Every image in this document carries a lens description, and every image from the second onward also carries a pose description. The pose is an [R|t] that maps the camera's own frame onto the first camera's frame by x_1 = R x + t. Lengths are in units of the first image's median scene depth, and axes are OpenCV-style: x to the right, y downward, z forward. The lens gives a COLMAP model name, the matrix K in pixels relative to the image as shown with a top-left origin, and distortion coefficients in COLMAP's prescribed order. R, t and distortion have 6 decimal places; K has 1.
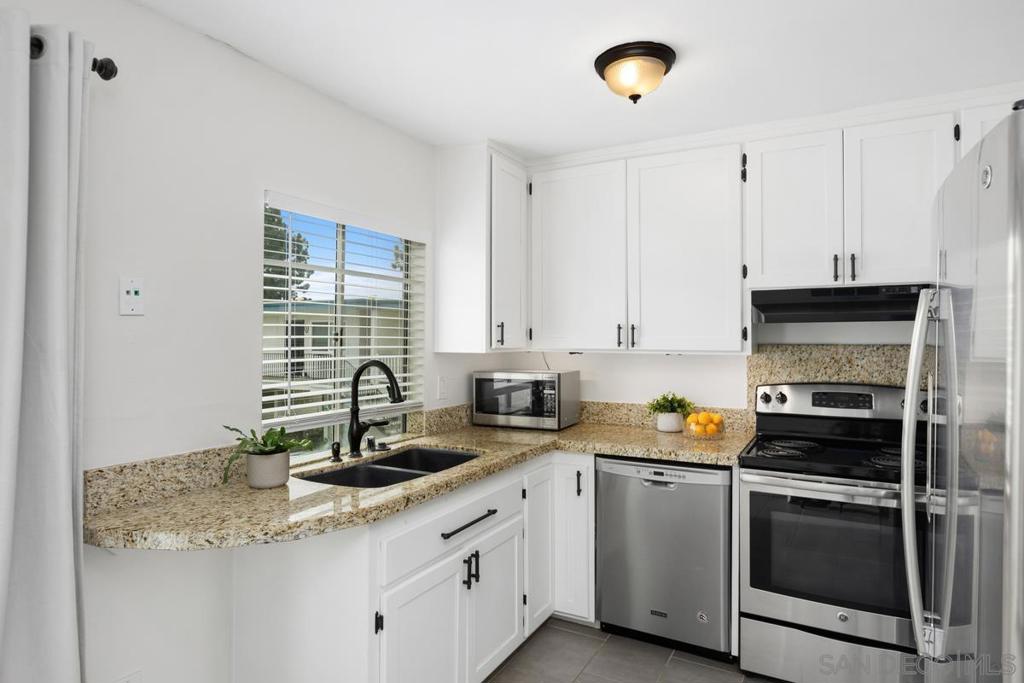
lens RADIAL K [[591.8, 0, 511.5], [0, 591.8, 332.0], [0, 0, 1]] dist [-0.003574, 0.001847]
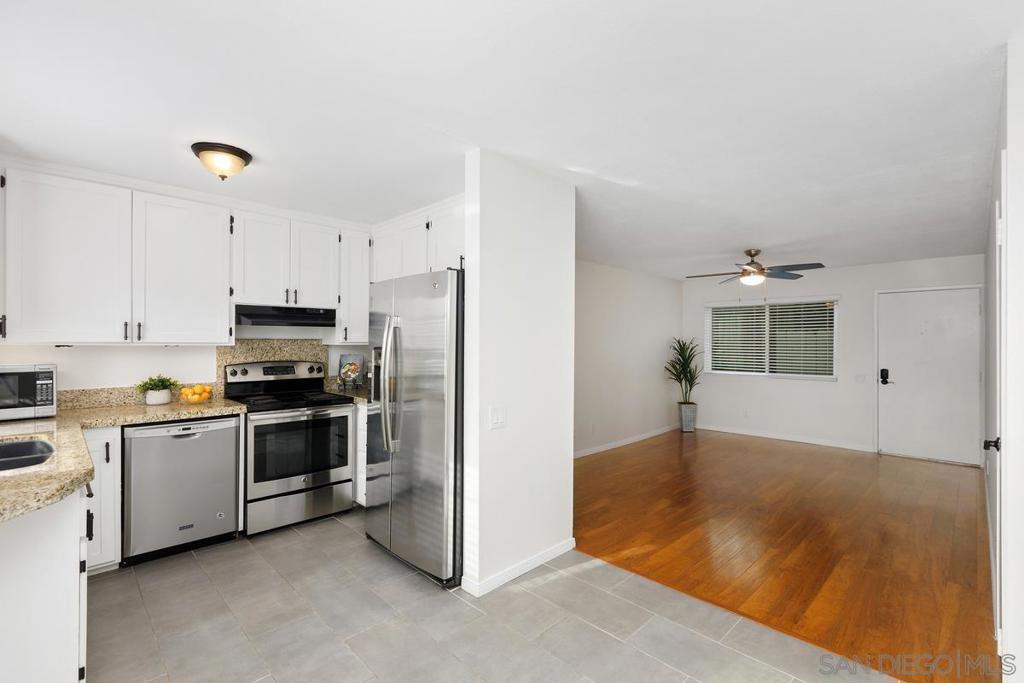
lens RADIAL K [[459.9, 0, 511.8], [0, 459.9, 341.8], [0, 0, 1]] dist [0.005350, -0.002891]
pose [[0.286478, 0.000489, 0.958087, -0.613349], [-0.014840, 0.999882, 0.003927, 0.015400], [-0.957972, -0.015343, 0.286451, -0.062813]]
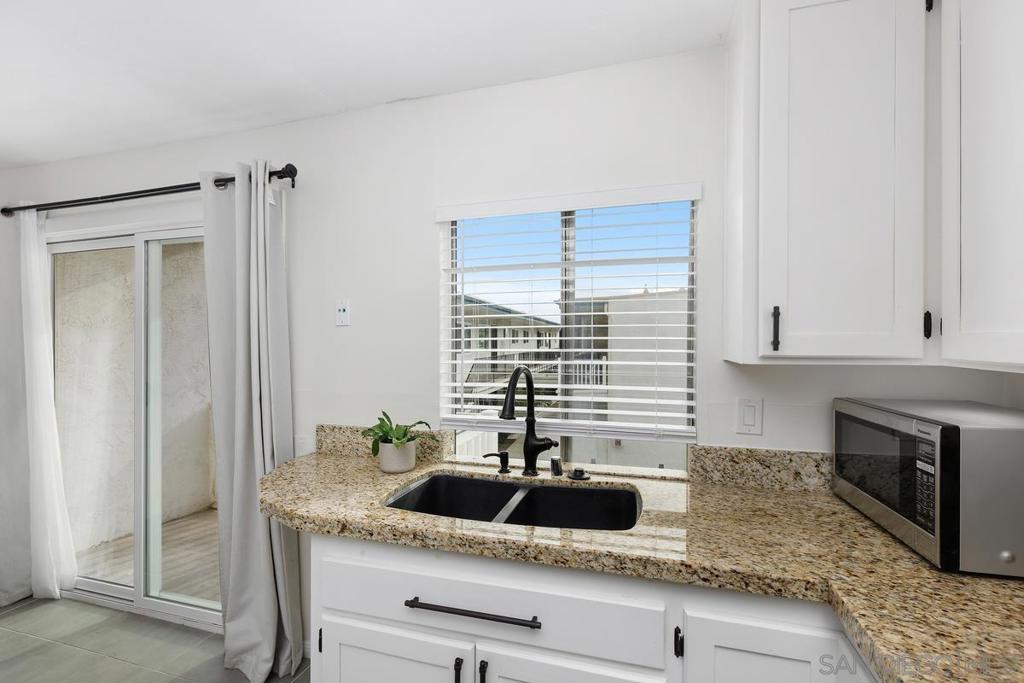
lens RADIAL K [[459.9, 0, 507.4], [0, 459.9, 343.0], [0, 0, 1]] dist [0.005350, -0.002891]
pose [[0.199650, -0.001035, -0.979867, 0.392720], [0.016451, 0.999862, 0.002296, 0.012994], [0.979729, -0.016578, 0.199640, 0.814692]]
